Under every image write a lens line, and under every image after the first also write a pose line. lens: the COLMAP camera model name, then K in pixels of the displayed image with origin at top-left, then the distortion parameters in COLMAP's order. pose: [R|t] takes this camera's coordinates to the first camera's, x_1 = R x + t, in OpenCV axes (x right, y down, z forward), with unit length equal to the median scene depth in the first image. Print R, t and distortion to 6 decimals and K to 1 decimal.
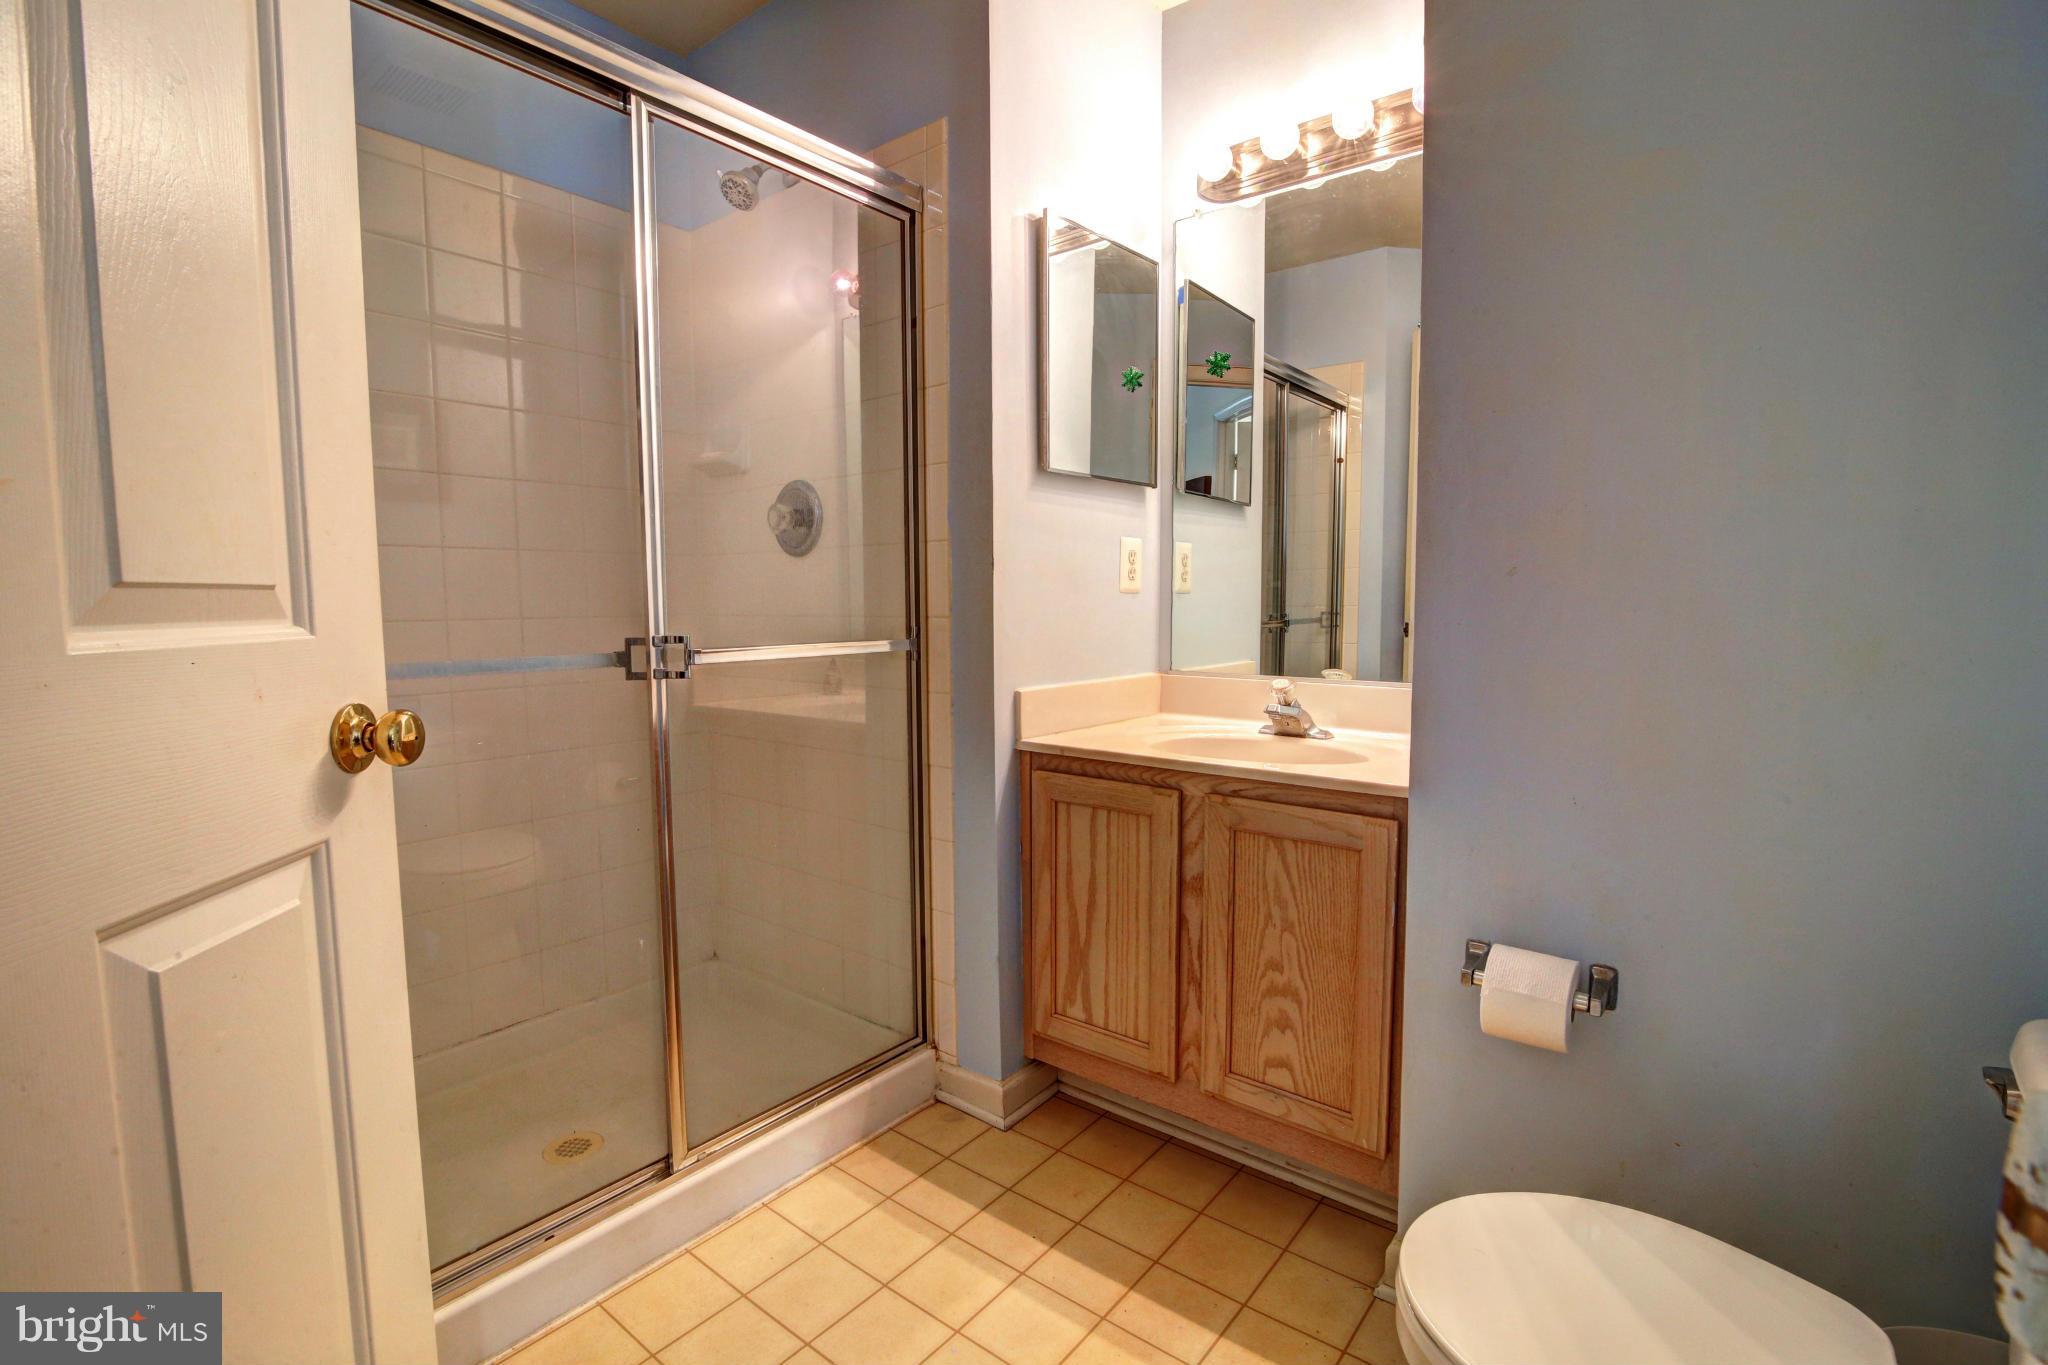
lens RADIAL K [[937.0, 0, 1024.0], [0, 937.0, 682.5], [0, 0, 1]] dist [-0.019592, 0.000884]
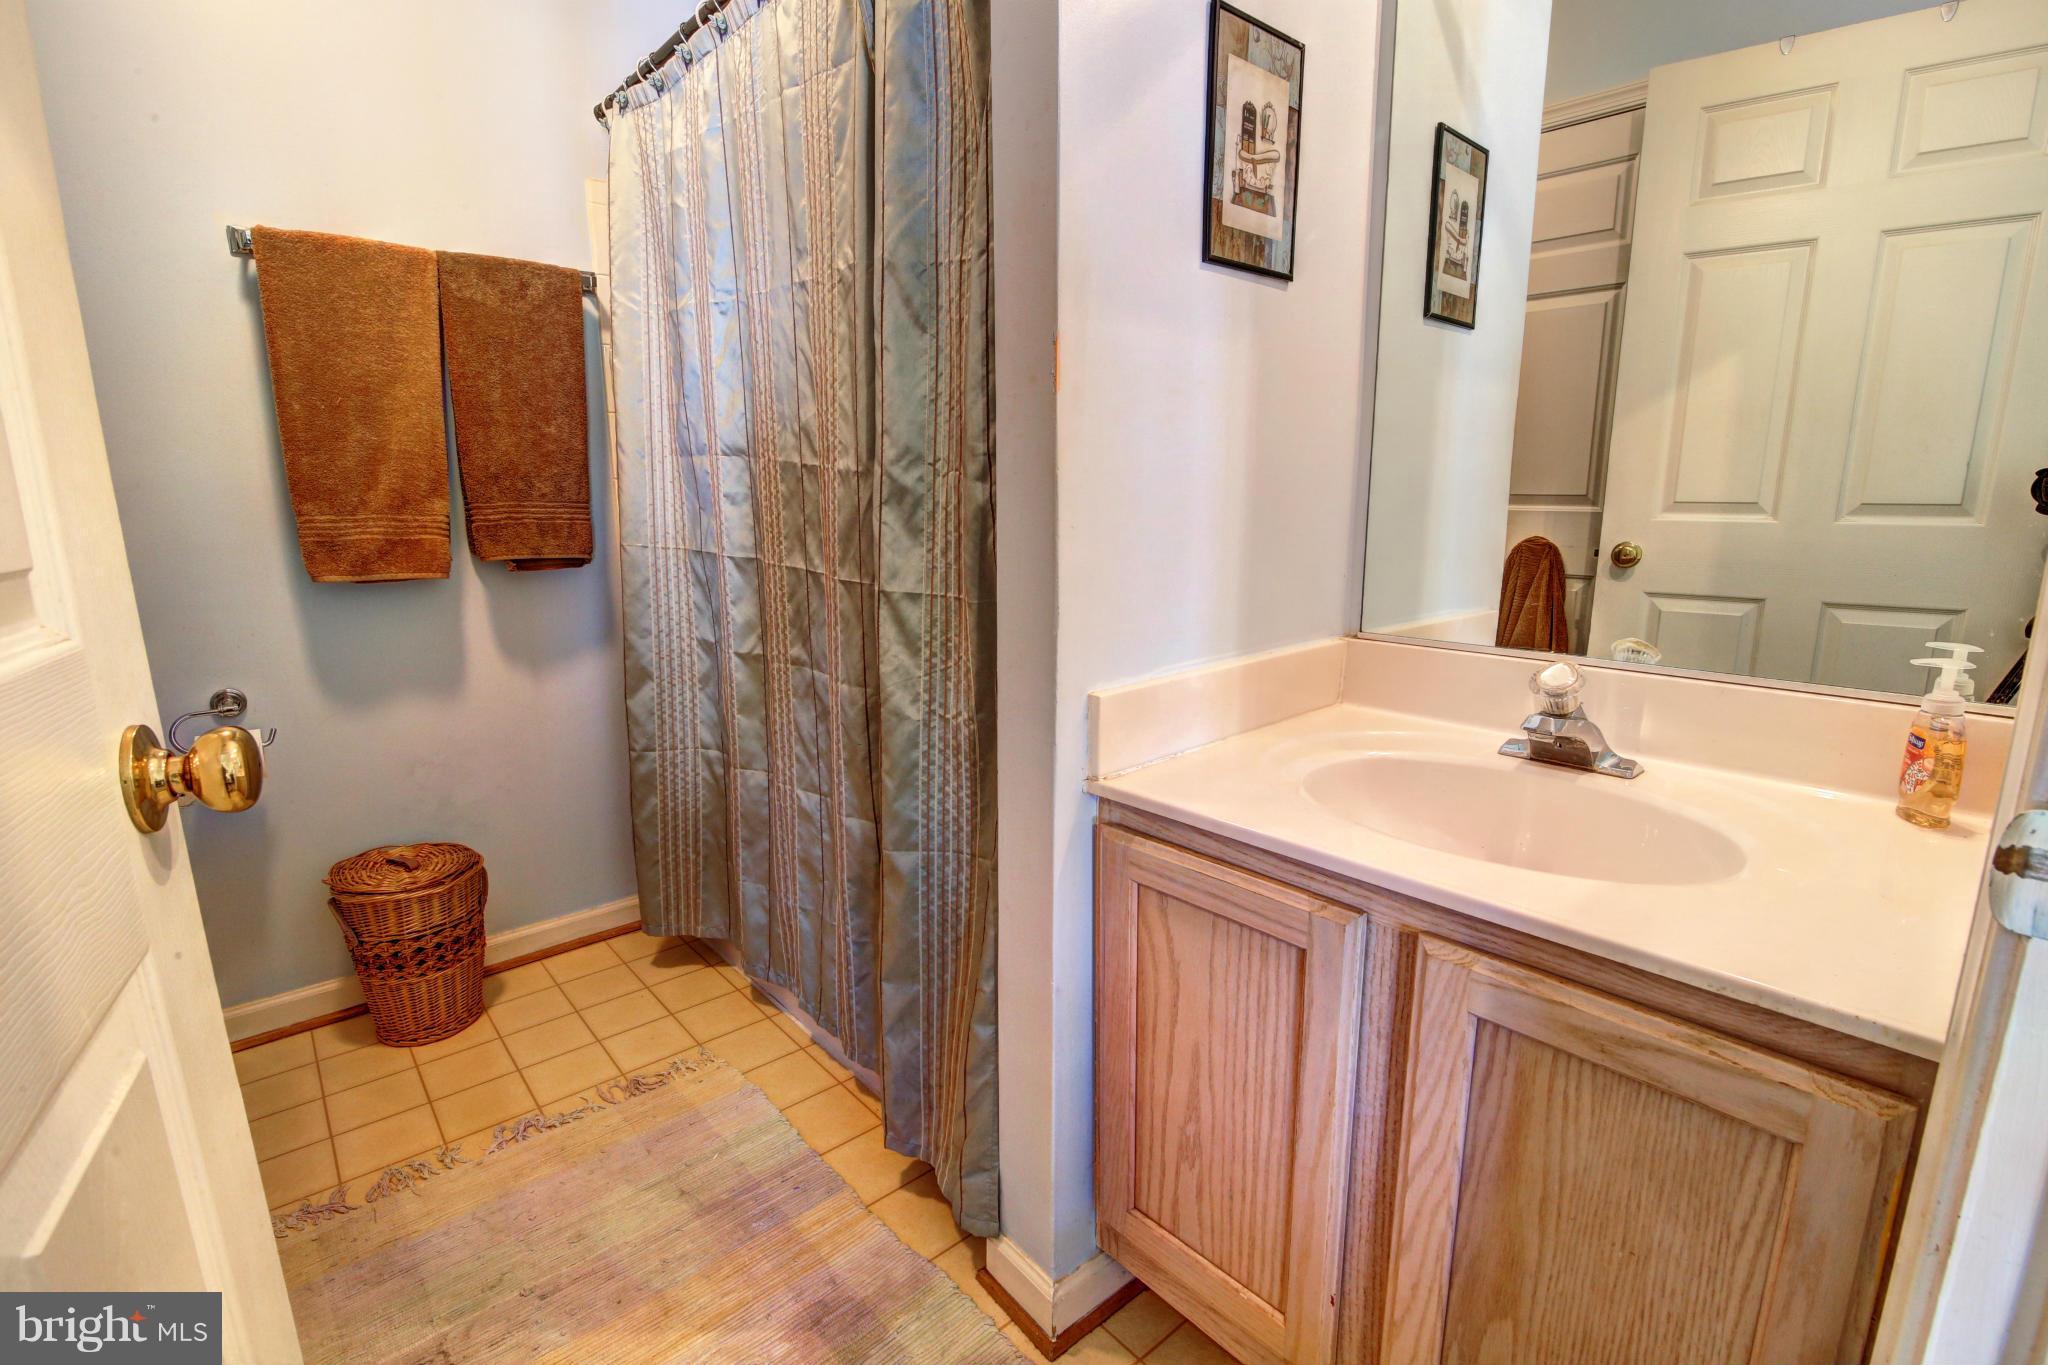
lens RADIAL K [[937.0, 0, 1024.0], [0, 937.0, 682.5], [0, 0, 1]] dist [-0.019592, 0.000884]
pose [[0.982293, 0.038548, -0.183345, 0.050791], [-0.023235, 0.996114, 0.084949, -0.040654], [0.185907, -0.079185, 0.979371, 0.350855]]
